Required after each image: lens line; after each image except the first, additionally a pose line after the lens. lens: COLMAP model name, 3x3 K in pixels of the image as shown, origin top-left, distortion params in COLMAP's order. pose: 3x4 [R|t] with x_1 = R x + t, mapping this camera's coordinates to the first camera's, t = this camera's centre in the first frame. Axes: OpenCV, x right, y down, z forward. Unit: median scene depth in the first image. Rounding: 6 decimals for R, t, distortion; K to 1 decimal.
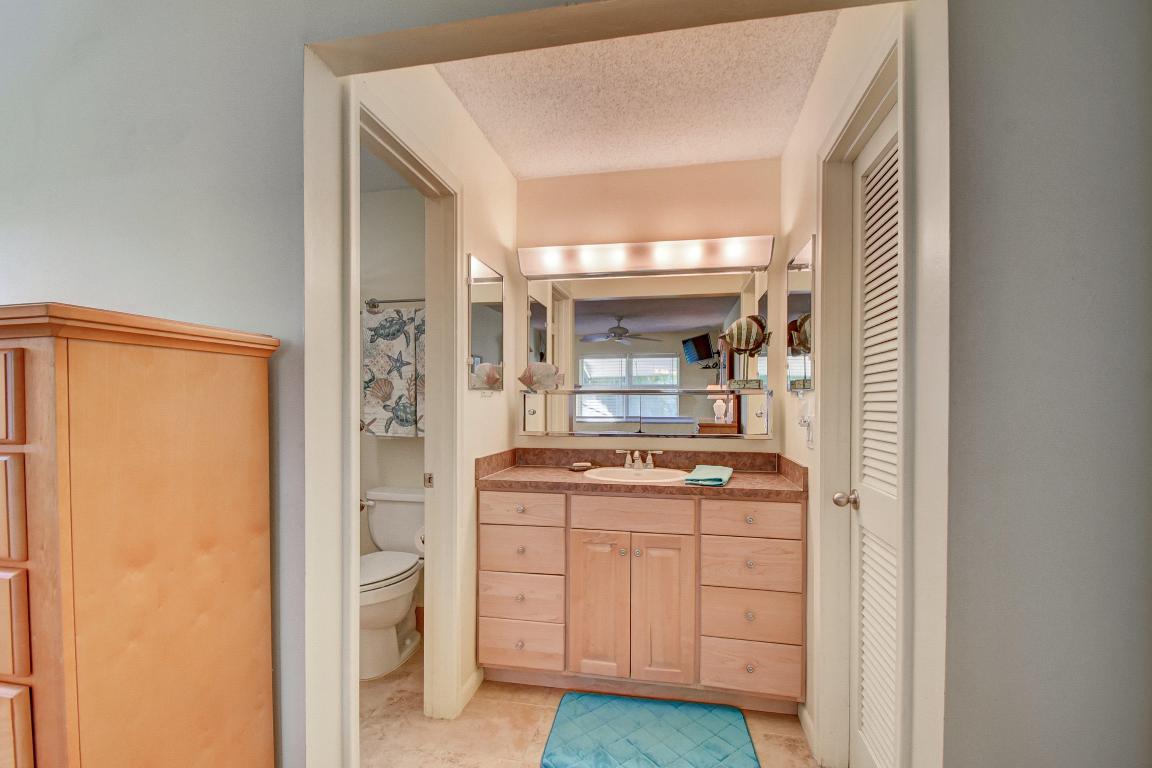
lens RADIAL K [[510.4, 0, 576.0], [0, 510.4, 407.0], [0, 0, 1]] dist [0.002365, -0.008962]
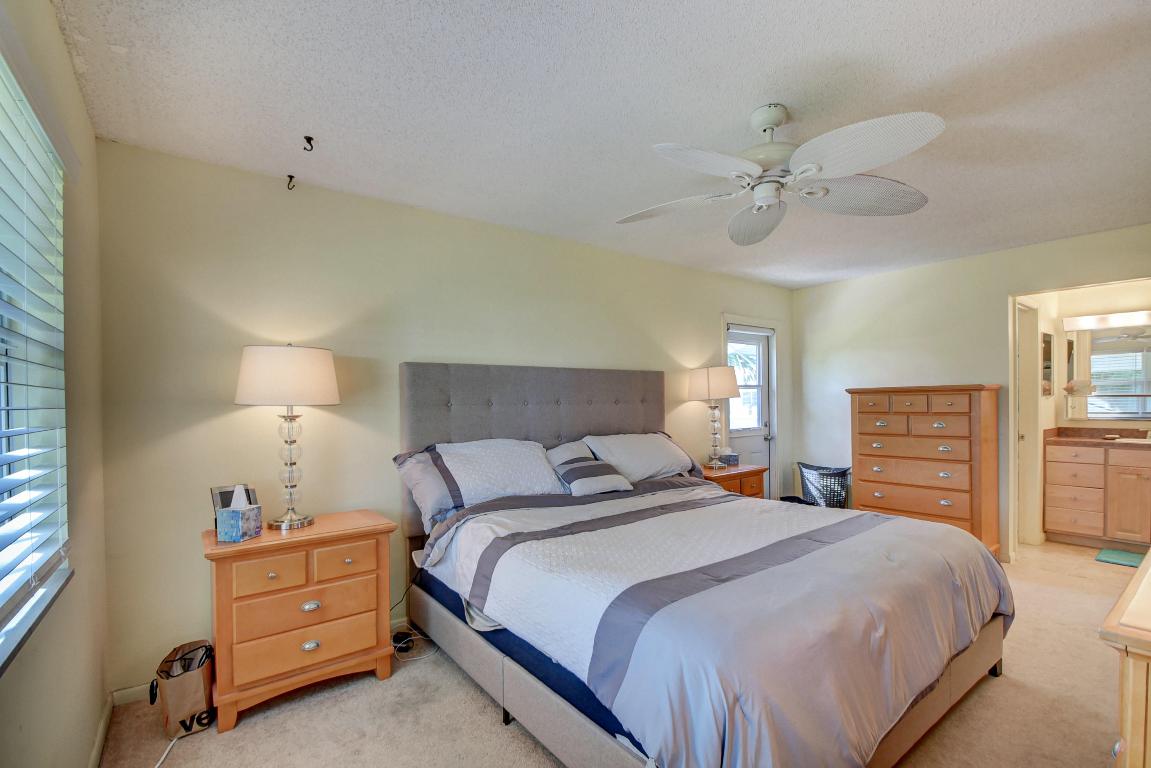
lens RADIAL K [[510.0, 0, 571.6], [0, 510.0, 405.5], [0, 0, 1]] dist [0.002365, -0.008962]
pose [[0.734755, -0.006966, -0.678297, -0.204133], [0.008982, 0.999960, -0.000540, -0.012530], [0.678273, -0.005696, 0.734788, -1.810400]]
